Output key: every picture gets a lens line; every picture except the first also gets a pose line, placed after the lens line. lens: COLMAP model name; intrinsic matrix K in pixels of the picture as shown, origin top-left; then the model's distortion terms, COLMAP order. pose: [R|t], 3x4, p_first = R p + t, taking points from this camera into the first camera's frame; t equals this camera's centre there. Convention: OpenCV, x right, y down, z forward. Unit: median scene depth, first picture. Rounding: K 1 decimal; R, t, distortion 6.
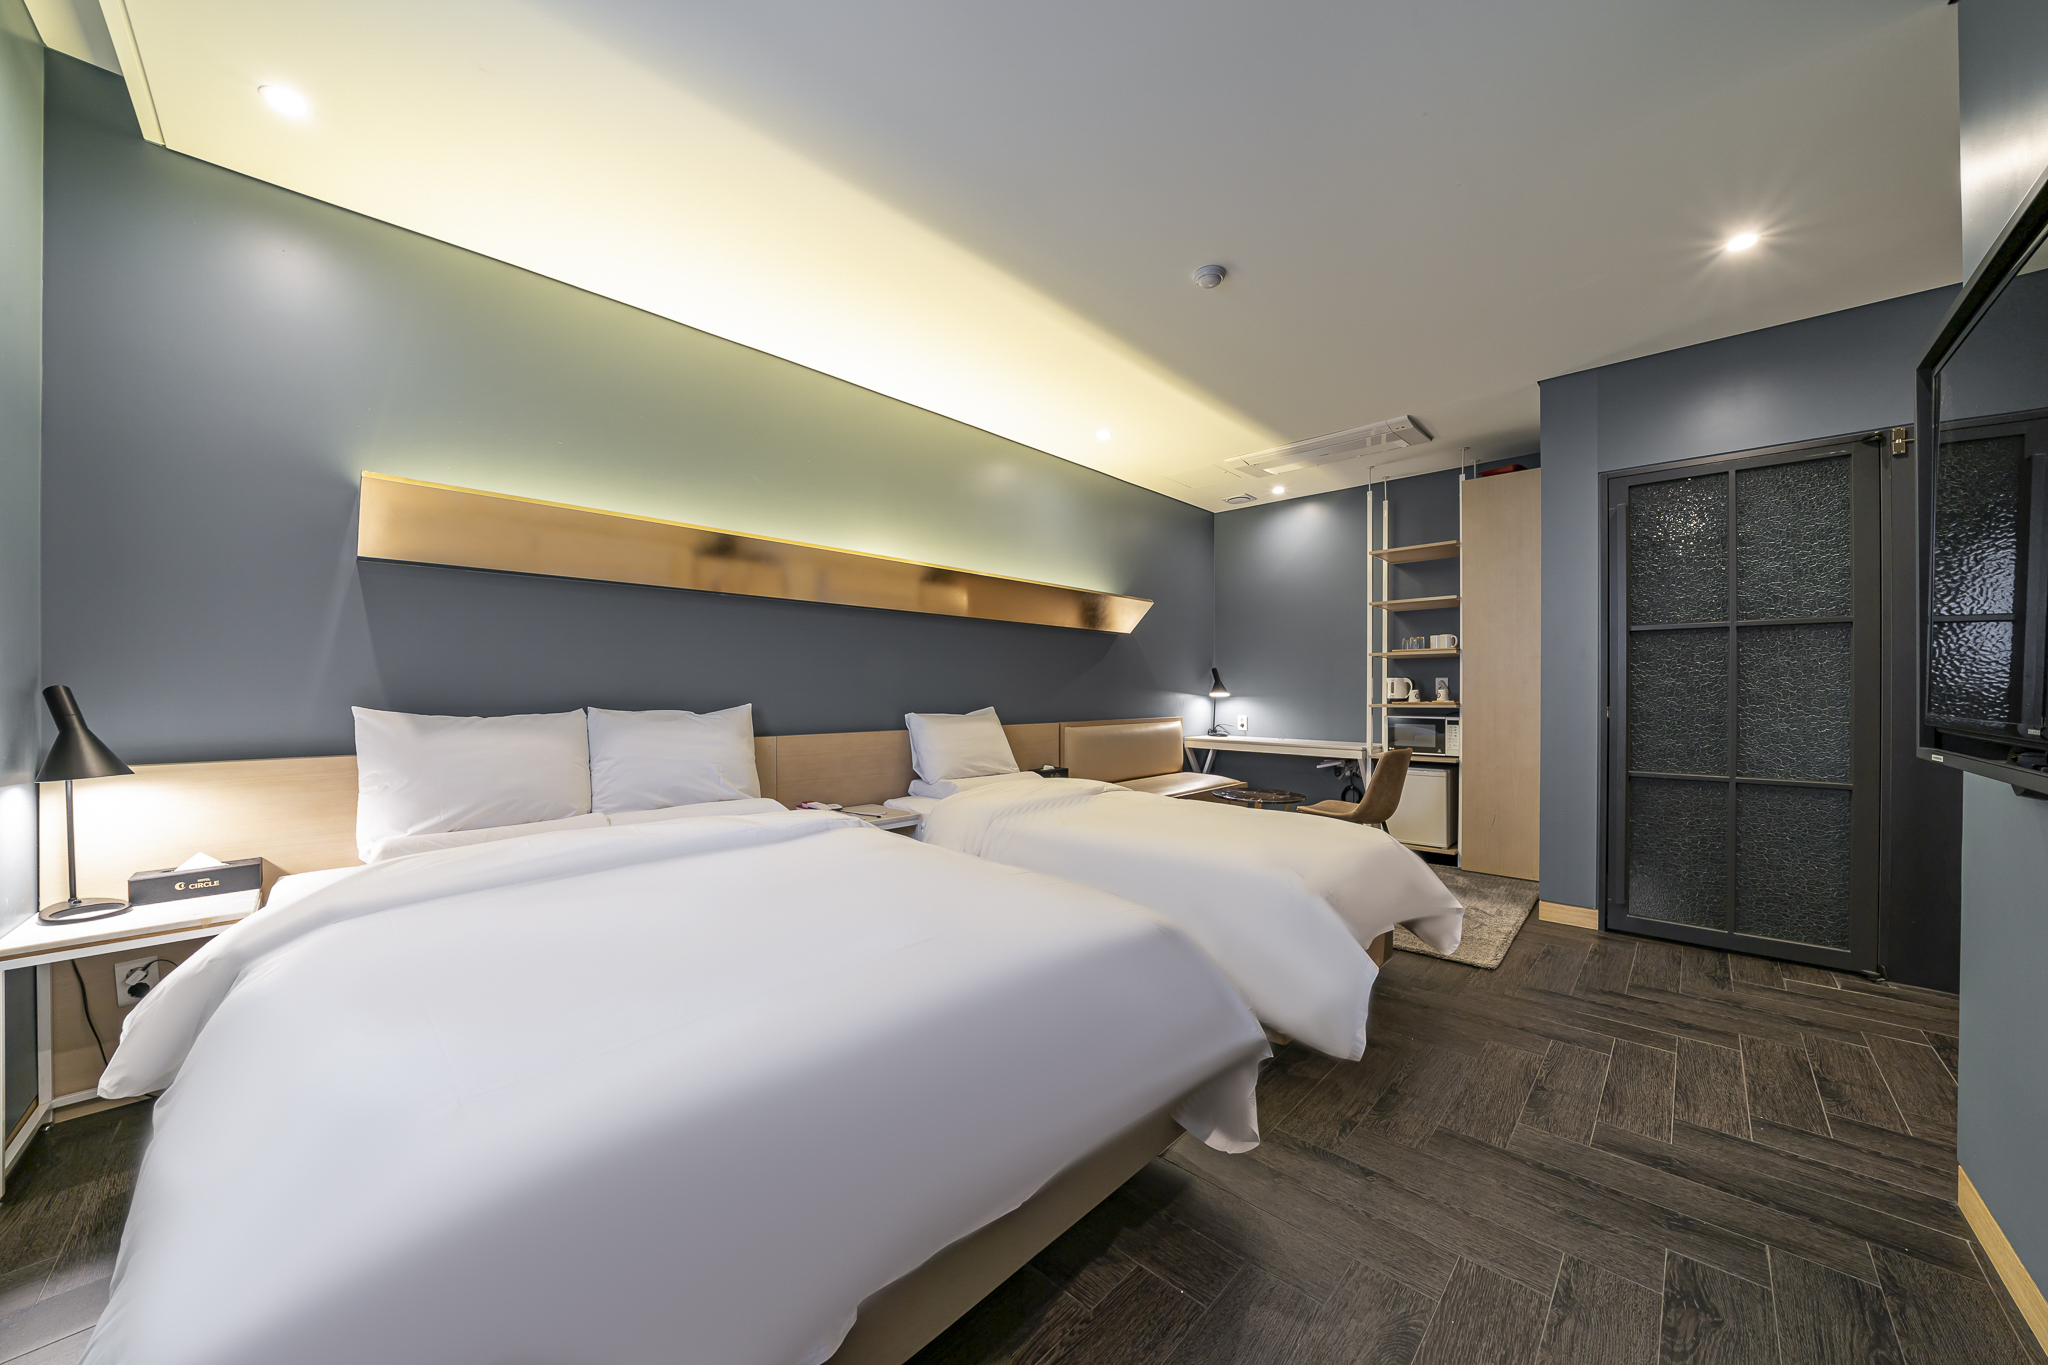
lens RADIAL K [[707.0, 0, 1024.0], [0, 707.0, 682.5], [0, 0, 1]] dist [-0.027603, -0.000007]
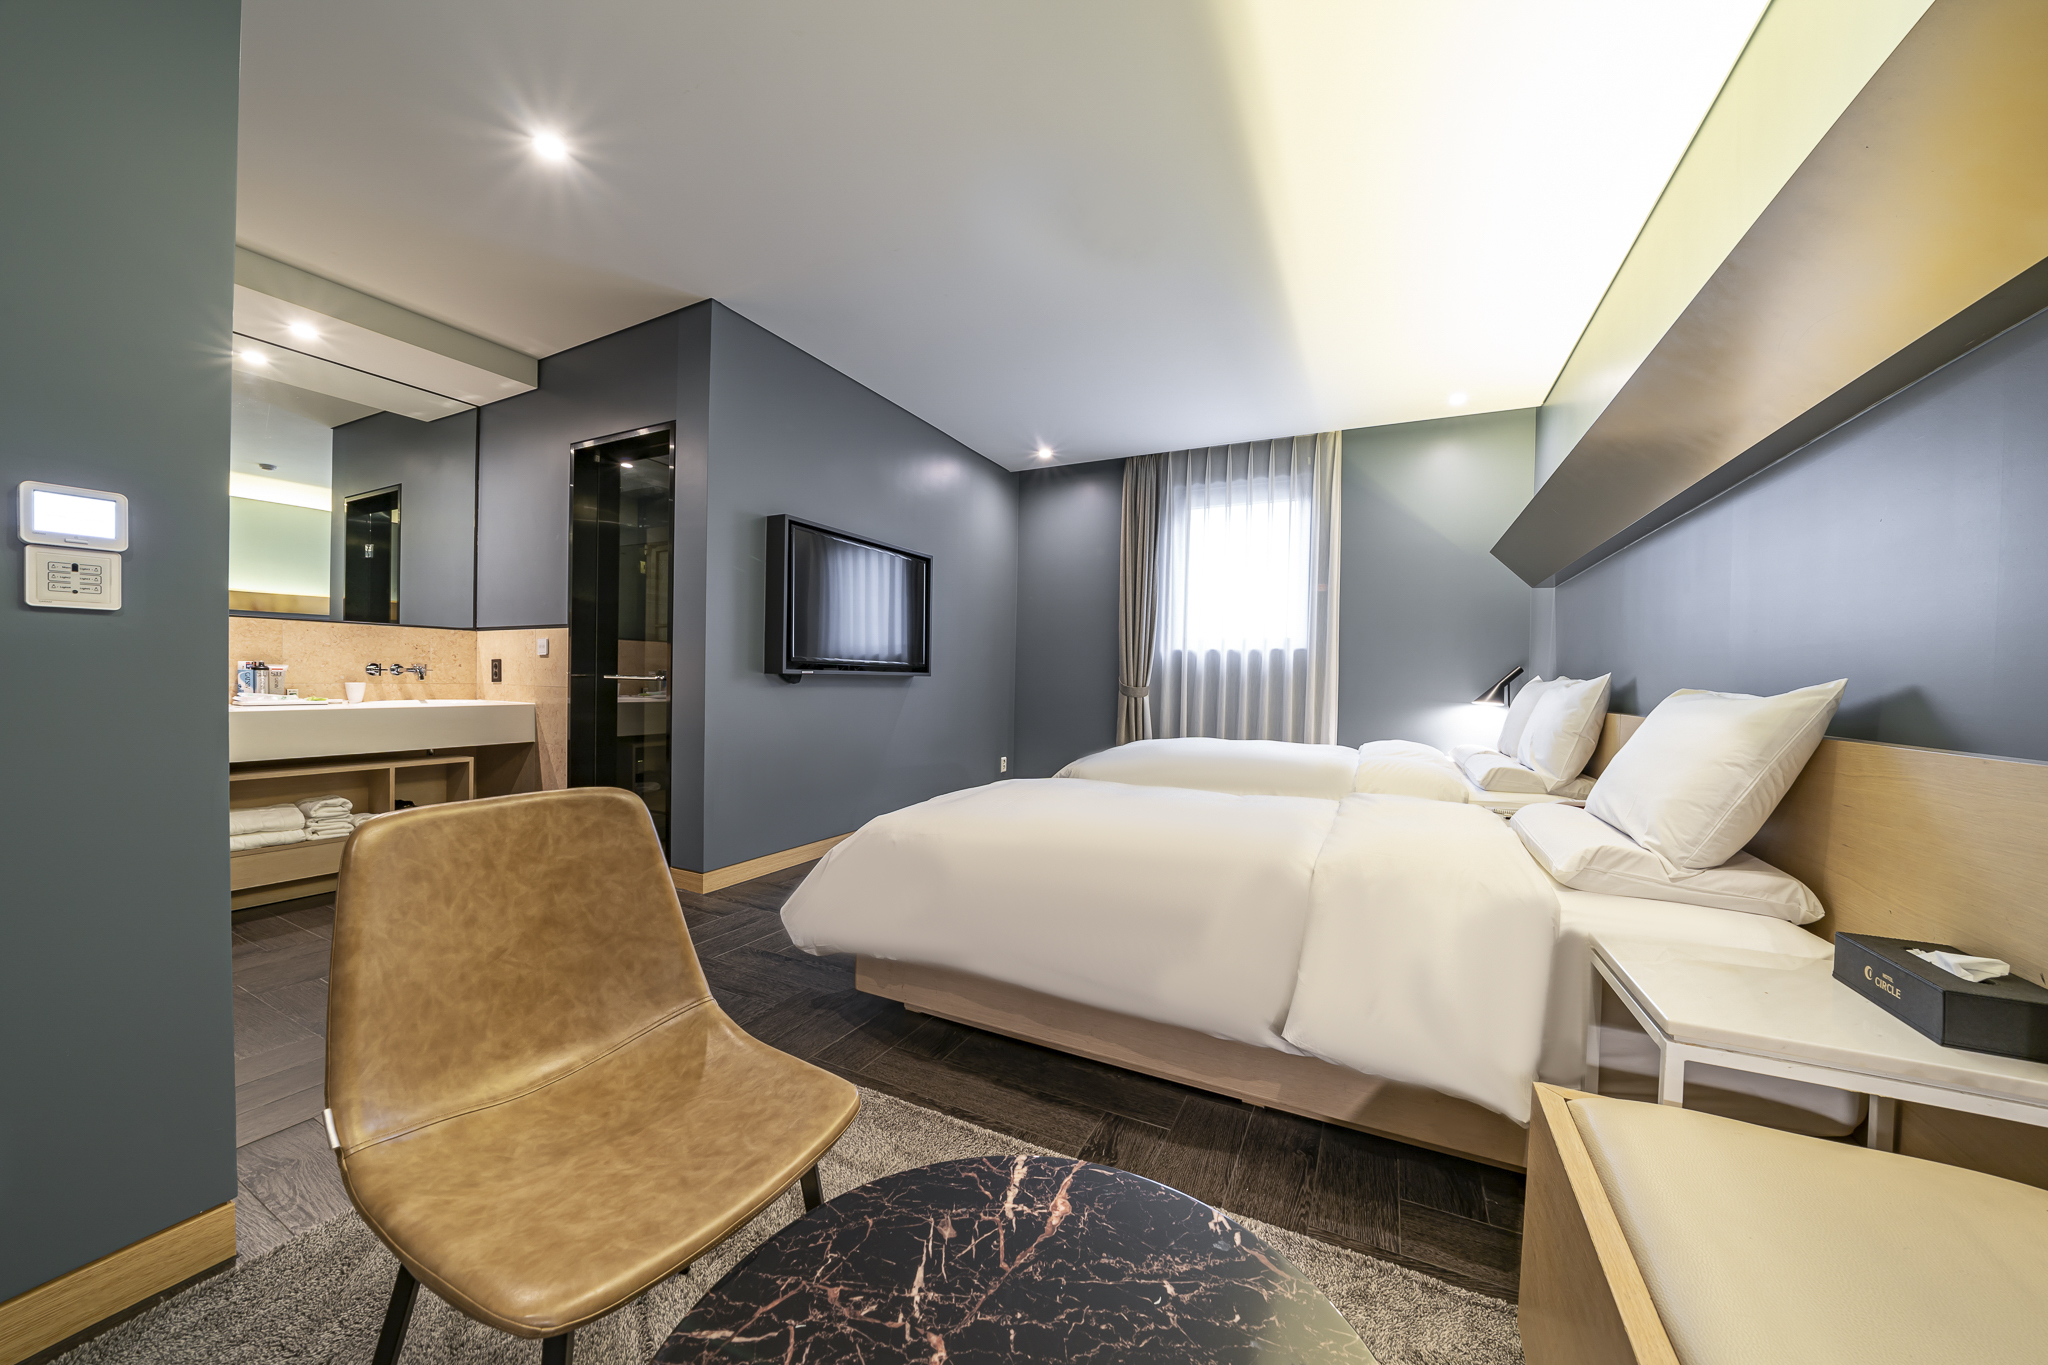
lens RADIAL K [[707.0, 0, 1024.0], [0, 707.0, 682.5], [0, 0, 1]] dist [-0.027603, -0.000007]
pose [[-0.955414, -0.020887, -0.294531, 0.441561], [-0.020468, 0.999780, -0.004506, 0.050002], [0.294561, 0.001723, -0.955631, 1.331400]]
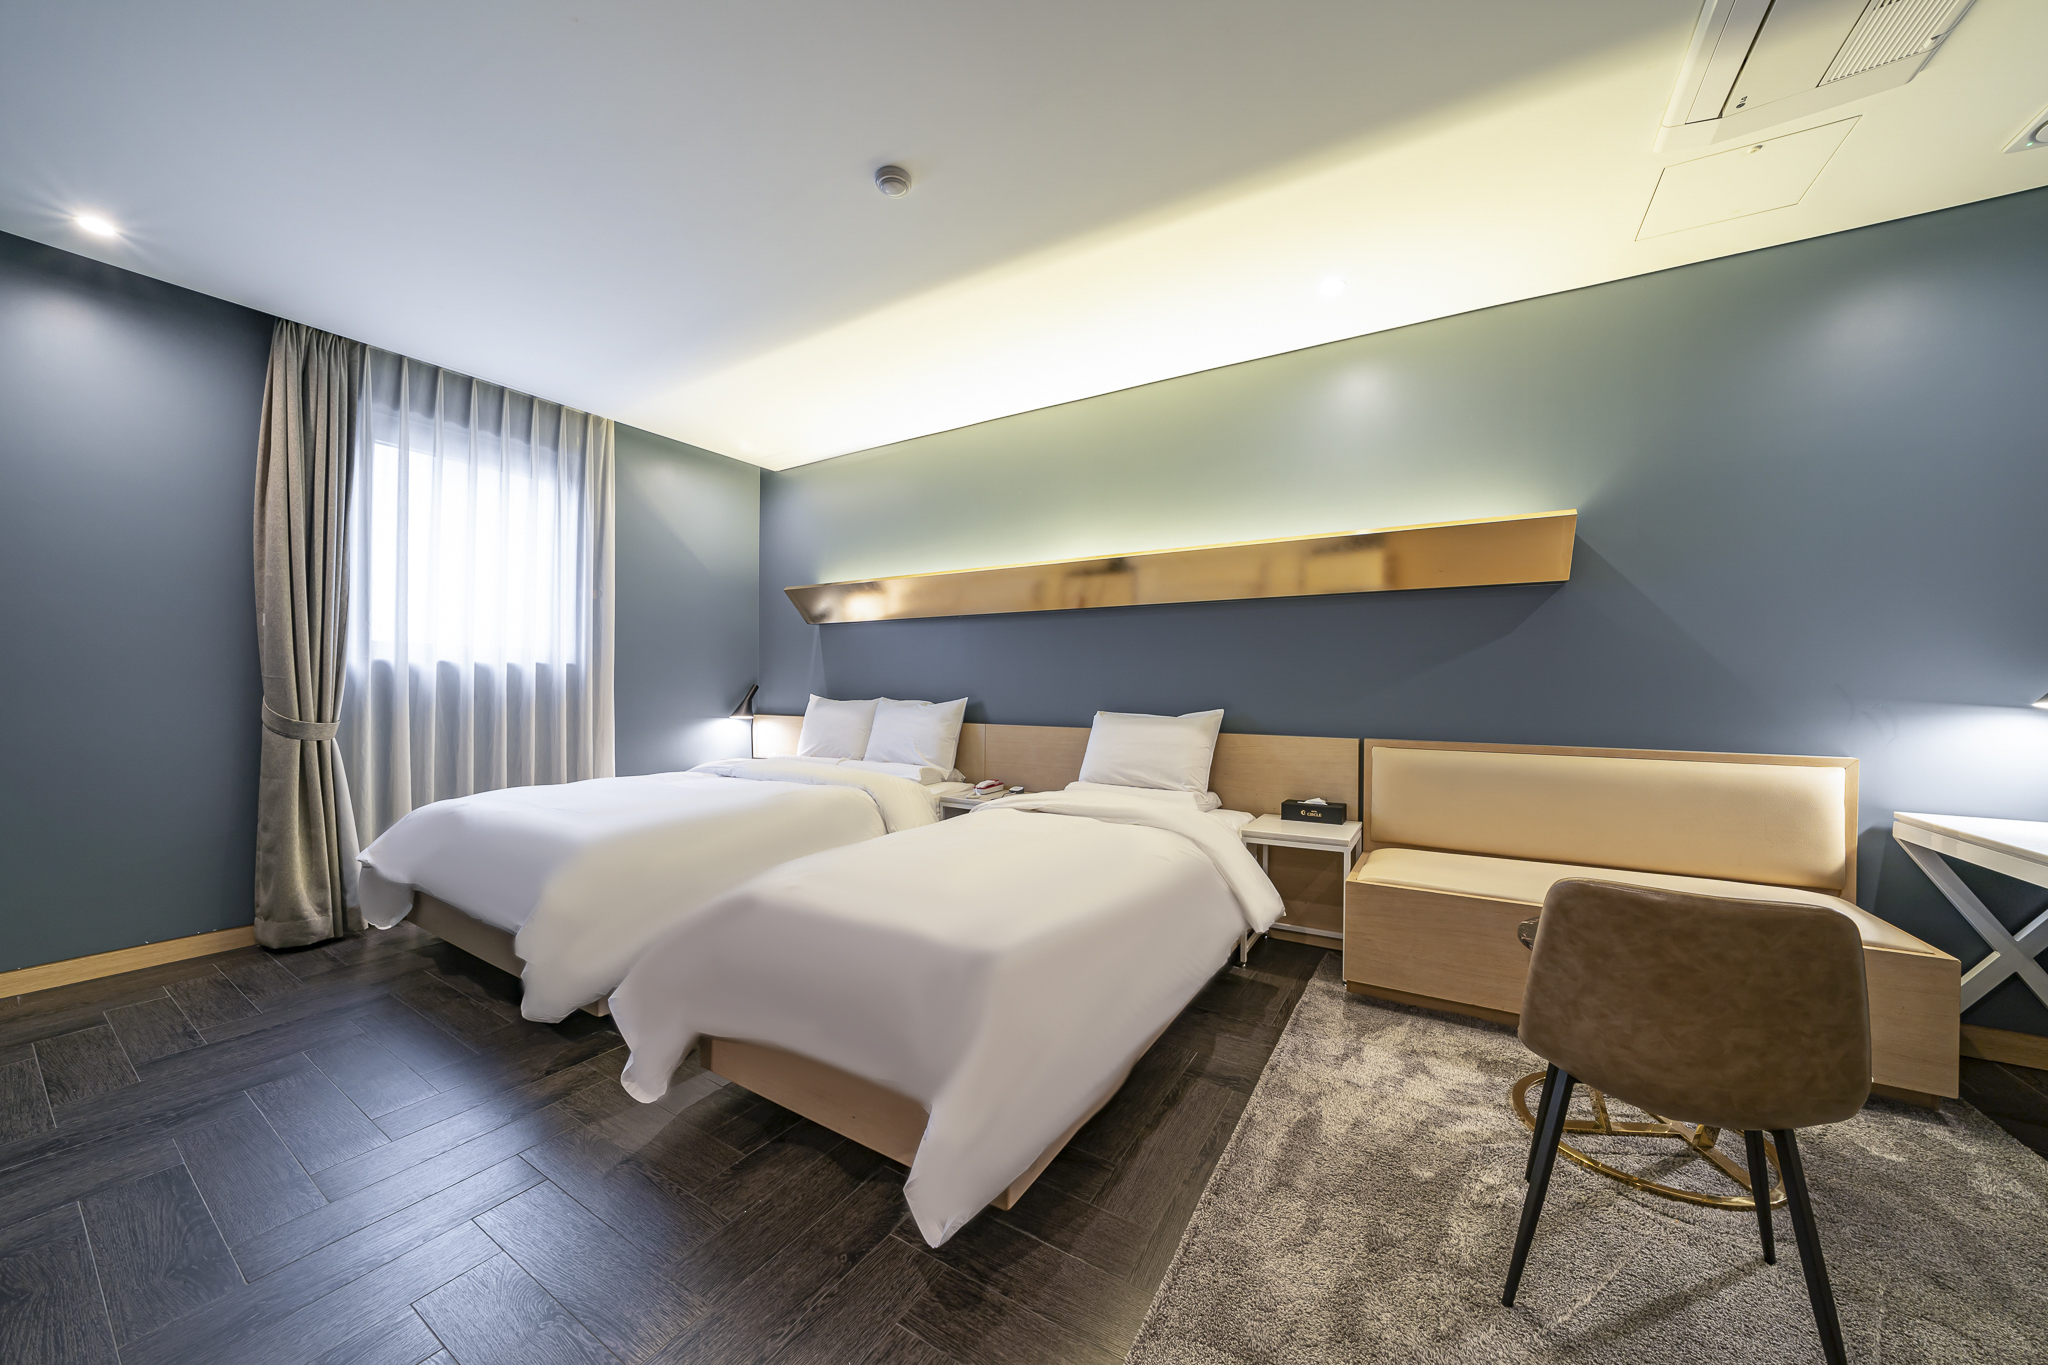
lens RADIAL K [[707.0, 0, 1024.0], [0, 707.0, 682.5], [0, 0, 1]] dist [-0.027603, -0.000007]
pose [[0.213156, -0.010353, -0.976963, 0.773814], [0.003281, 0.999946, -0.009881, 0.011866], [0.977013, -0.001100, 0.213178, 0.685899]]
